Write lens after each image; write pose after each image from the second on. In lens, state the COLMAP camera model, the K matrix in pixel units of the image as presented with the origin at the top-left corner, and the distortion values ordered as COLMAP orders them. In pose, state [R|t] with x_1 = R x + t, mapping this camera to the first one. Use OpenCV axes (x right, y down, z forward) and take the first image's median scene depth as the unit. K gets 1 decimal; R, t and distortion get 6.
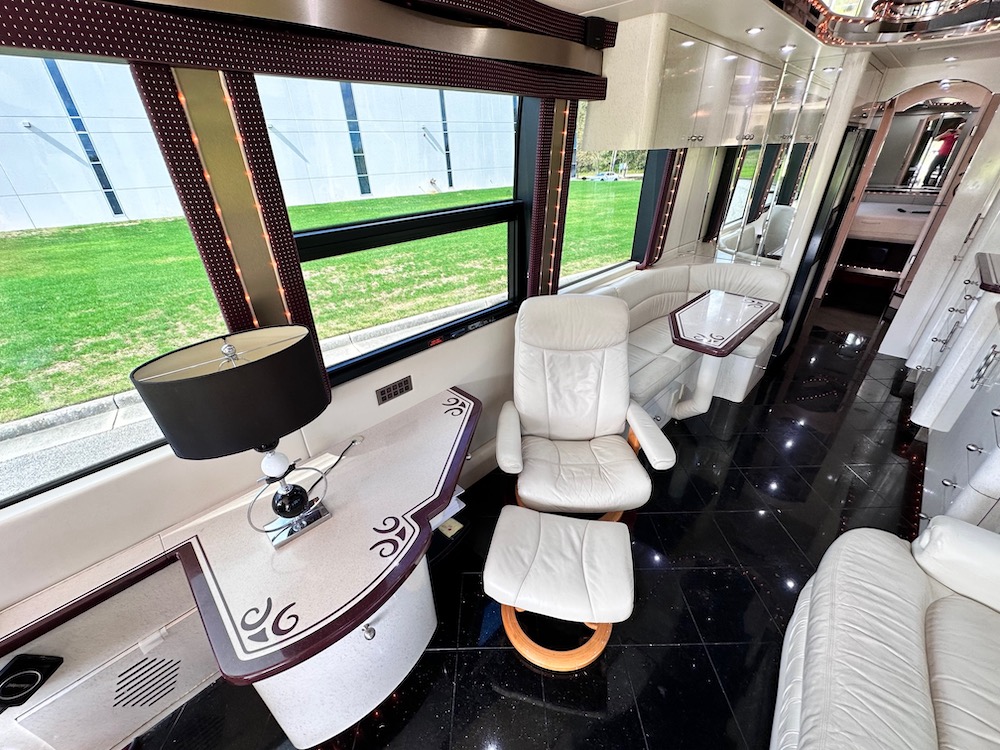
lens RADIAL K [[400.0, 0, 498.7], [0, 400.0, 374.2], [0, 0, 1]] dist [0.000687, -0.000459]
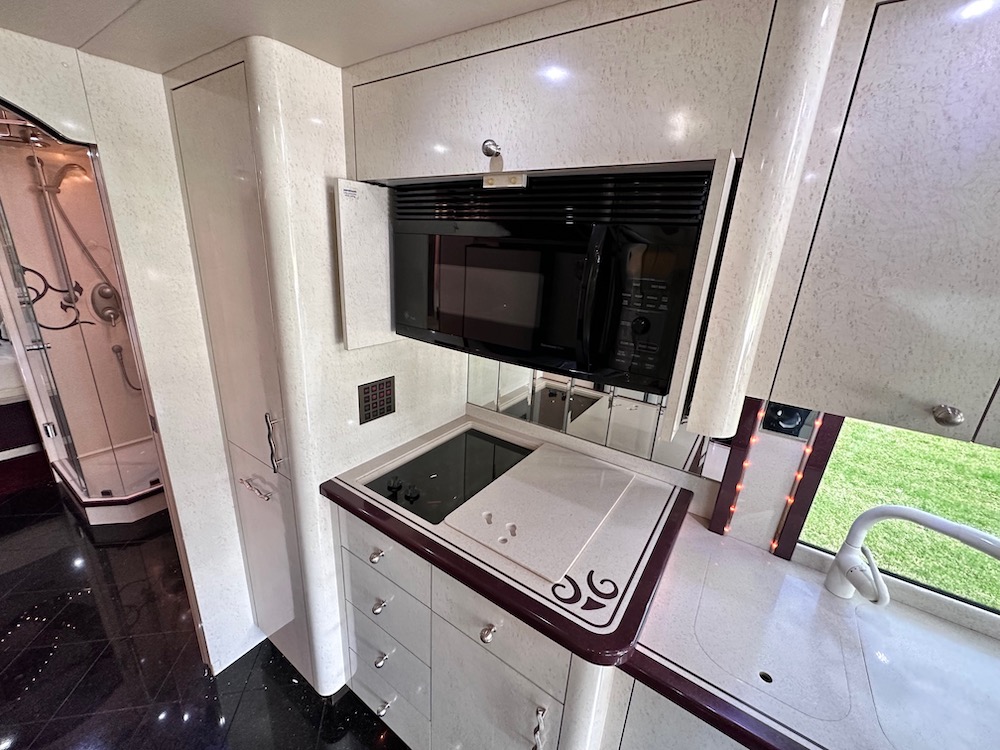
lens RADIAL K [[400.0, 0, 498.7], [0, 400.0, 374.2], [0, 0, 1]] dist [0.000687, -0.000459]
pose [[-0.175566, -0.285309, 0.942218, 0.383660], [0.440290, 0.833275, 0.334361, -0.237824], [-0.880523, 0.473551, -0.020676, 0.385940]]
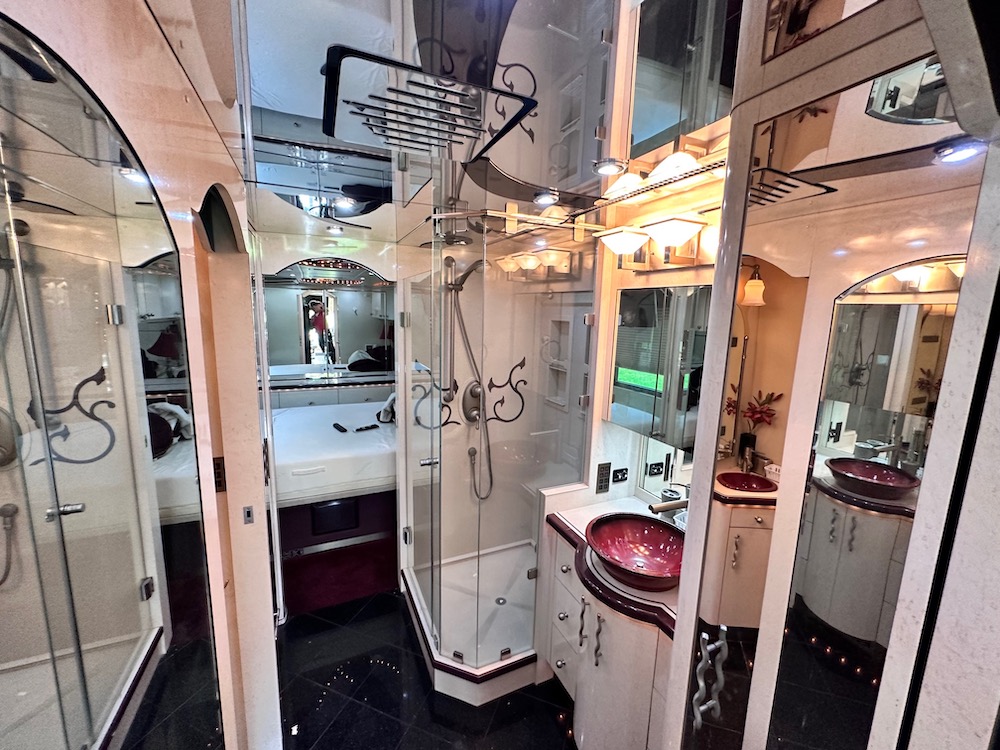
lens RADIAL K [[400.0, 0, 498.7], [0, 400.0, 374.2], [0, 0, 1]] dist [0.000687, -0.000459]
pose [[0.357148, -0.112318, 0.927270, 0.564660], [0.432936, 0.899571, -0.057786, -0.355740], [-0.827655, 0.422087, 0.369906, 0.567064]]
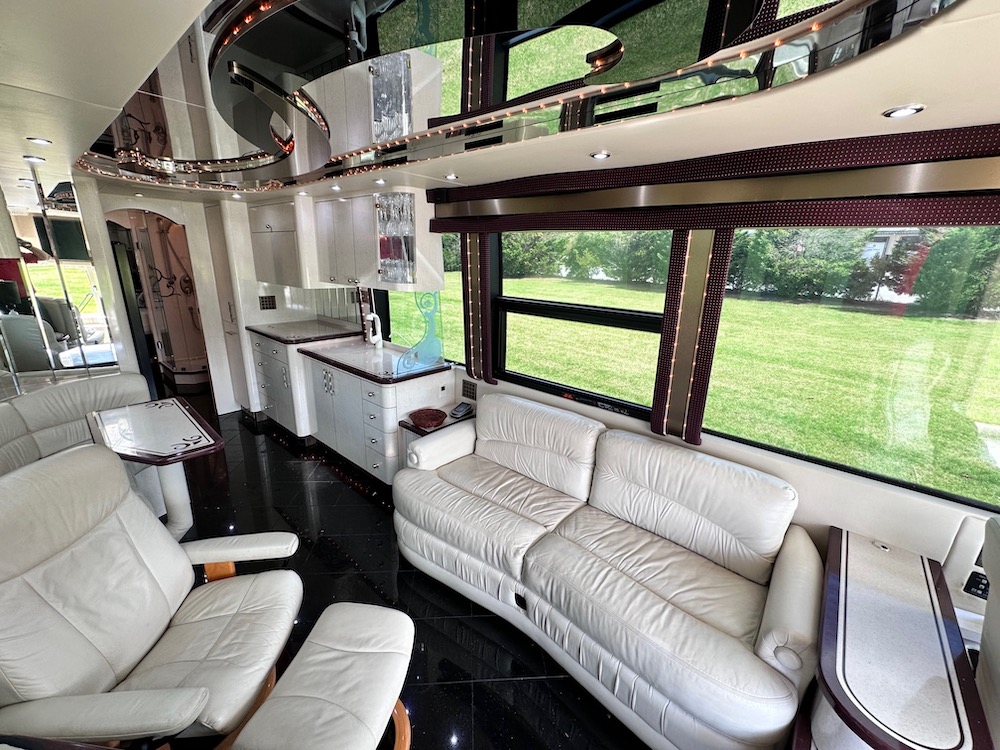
lens RADIAL K [[400.0, 0, 498.7], [0, 400.0, 374.2], [0, 0, 1]] dist [0.000687, -0.000459]
pose [[-0.067105, -0.257940, 0.963828, -0.156345], [0.465534, 0.846314, 0.258902, -0.052257], [-0.882482, 0.466069, 0.063288, 0.088219]]
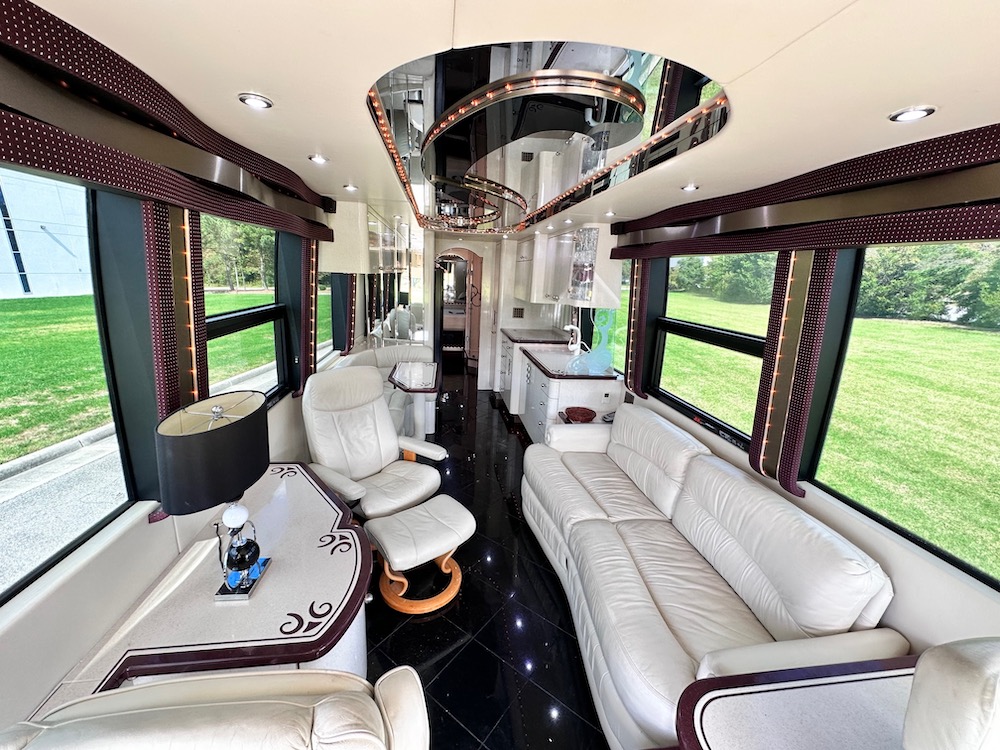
lens RADIAL K [[400.0, 0, 498.7], [0, 400.0, 374.2], [0, 0, 1]] dist [0.000687, -0.000459]
pose [[0.605027, -0.142049, 0.783431, -0.209885], [0.335159, 0.937971, -0.088767, 0.044529], [-0.722226, 0.316280, 0.615106, -0.078872]]
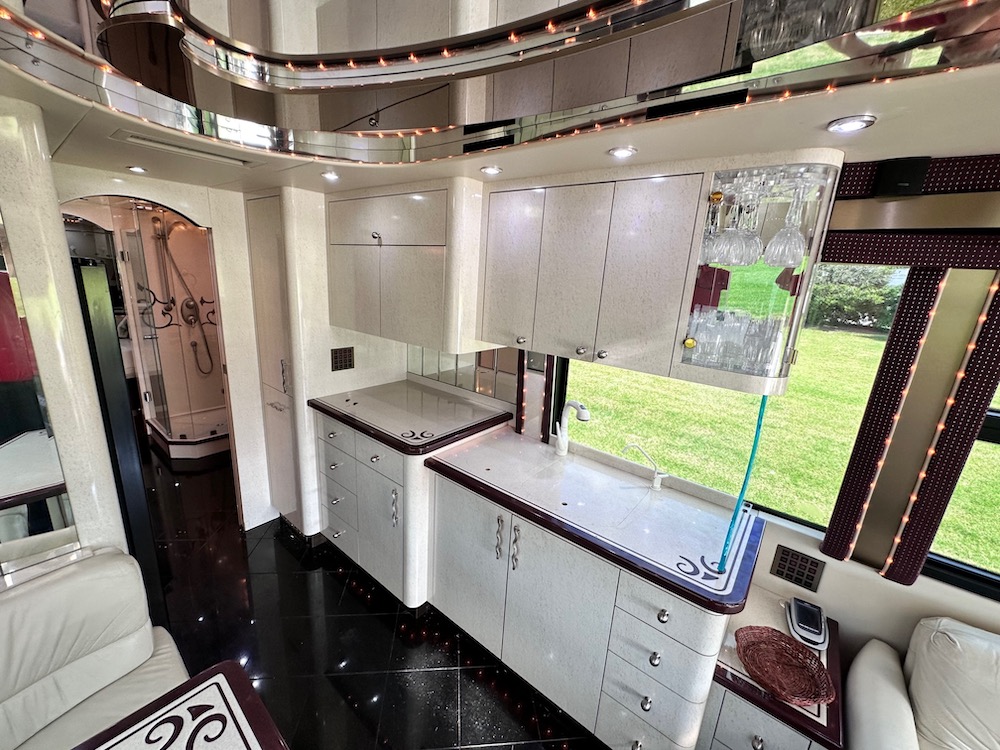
lens RADIAL K [[400.0, 0, 498.7], [0, 400.0, 374.2], [0, 0, 1]] dist [0.000687, -0.000459]
pose [[-0.098503, -0.228363, 0.968580, 0.168009], [0.440289, 0.862865, 0.248214, -0.193411], [-0.892437, 0.450905, 0.015551, 0.298147]]
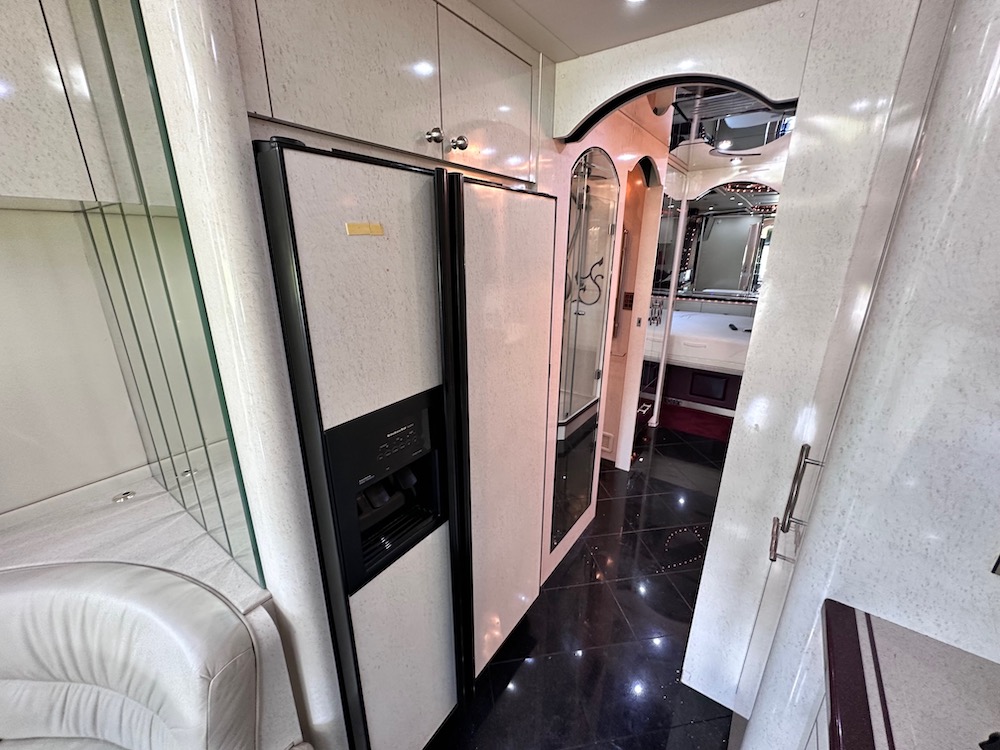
lens RADIAL K [[400.0, 0, 498.7], [0, 400.0, 374.2], [0, 0, 1]] dist [0.000687, -0.000459]
pose [[0.987728, -0.018877, 0.155036, 0.474736], [0.050154, 0.978431, -0.200395, -0.203925], [-0.147910, 0.205712, 0.967370, 0.375449]]
